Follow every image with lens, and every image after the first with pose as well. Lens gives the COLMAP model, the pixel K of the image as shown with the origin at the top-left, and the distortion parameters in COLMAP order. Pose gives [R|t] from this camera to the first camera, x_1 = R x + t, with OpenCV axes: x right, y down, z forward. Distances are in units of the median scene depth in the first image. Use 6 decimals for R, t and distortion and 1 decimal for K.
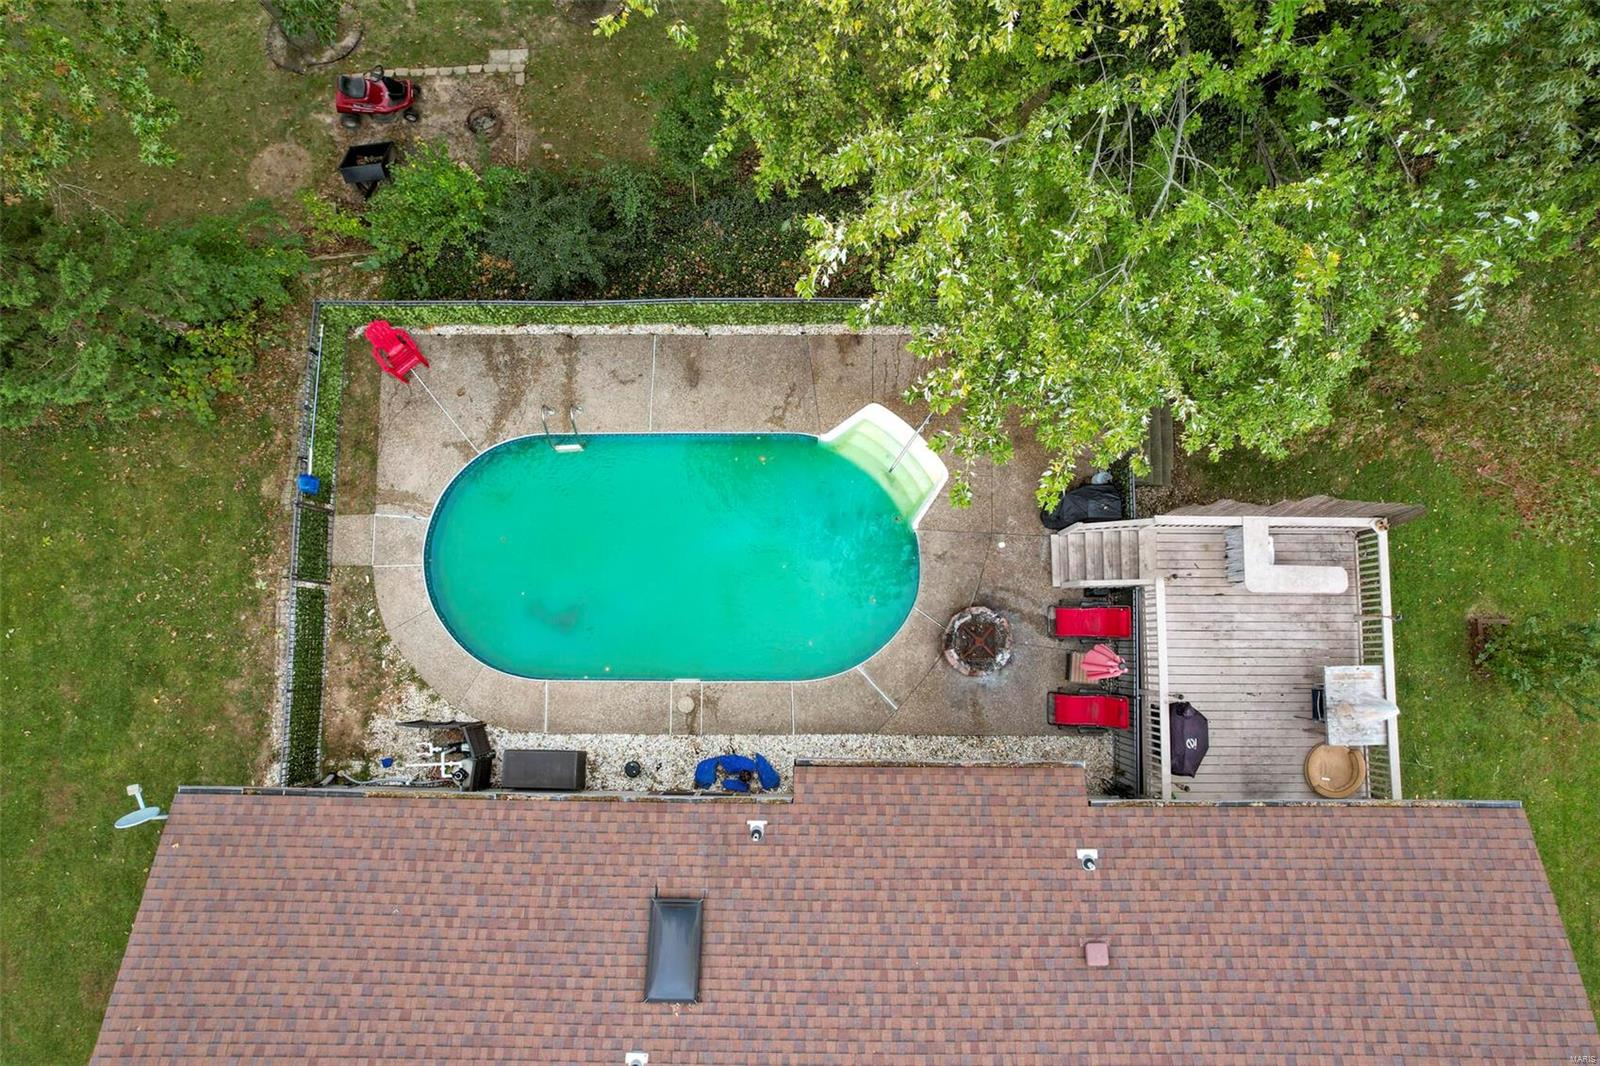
lens RADIAL K [[1030.6, 0, 804.1], [0, 1030.6, 532.8], [0, 0, 1]] dist [-0.072150, 0.062754]
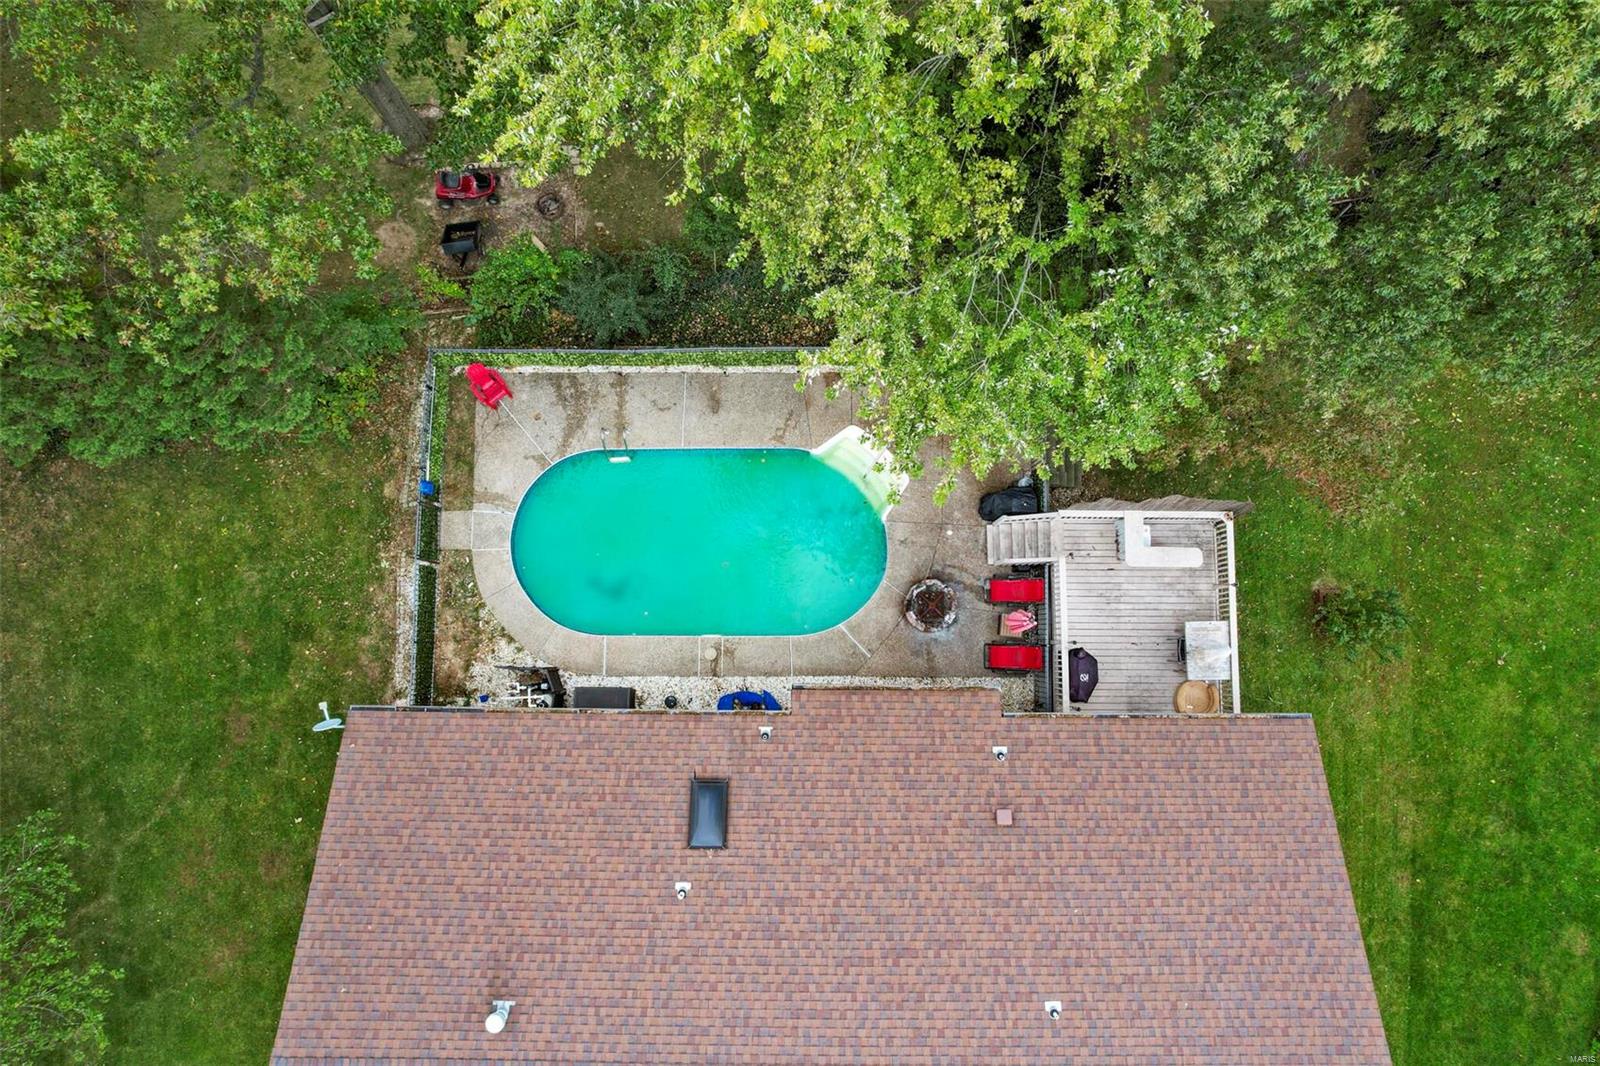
lens RADIAL K [[1030.6, 0, 804.1], [0, 1030.6, 532.8], [0, 0, 1]] dist [-0.072150, 0.062754]
pose [[0.999998, -0.001709, 0.000357, 0.005710], [0.001709, 0.999997, 0.001849, 0.009545], [-0.000360, -0.001848, 0.999998, -0.337887]]
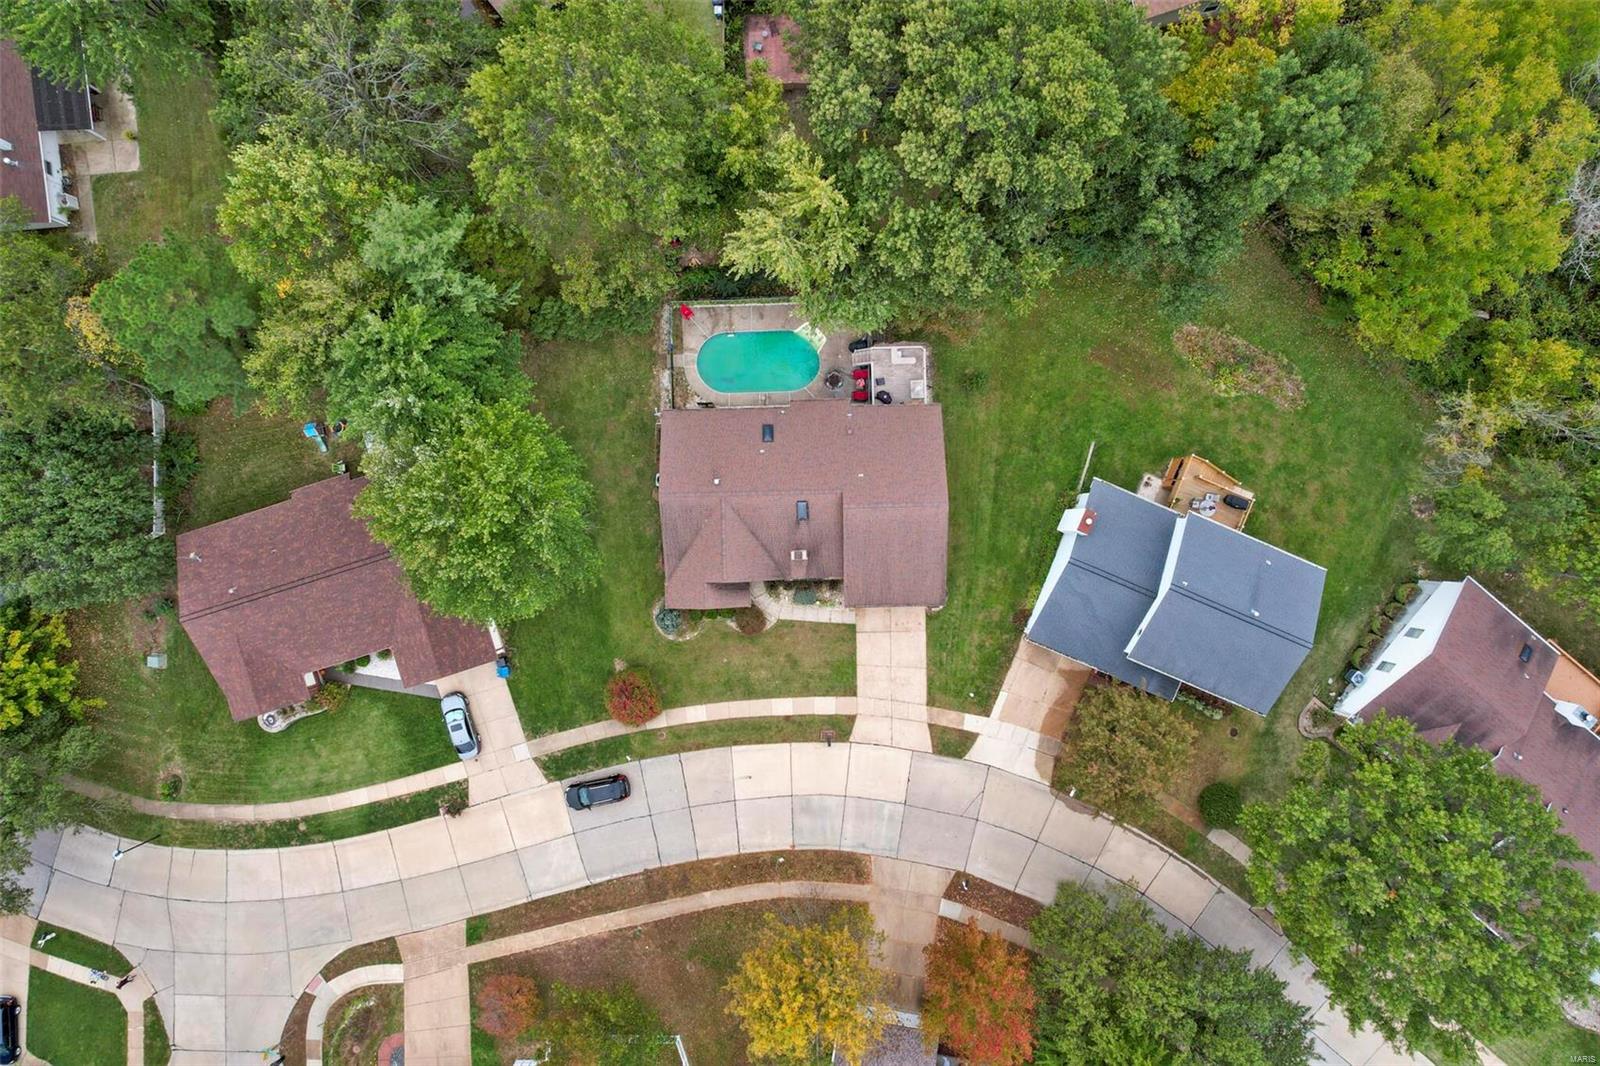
lens RADIAL K [[1030.6, 0, 804.1], [0, 1030.6, 532.8], [0, 0, 1]] dist [-0.072150, 0.062754]
pose [[0.999454, -0.032842, 0.003528, 0.016108], [0.032214, 0.992768, 0.115642, 0.241005], [-0.007301, -0.115465, 0.993285, -3.272110]]
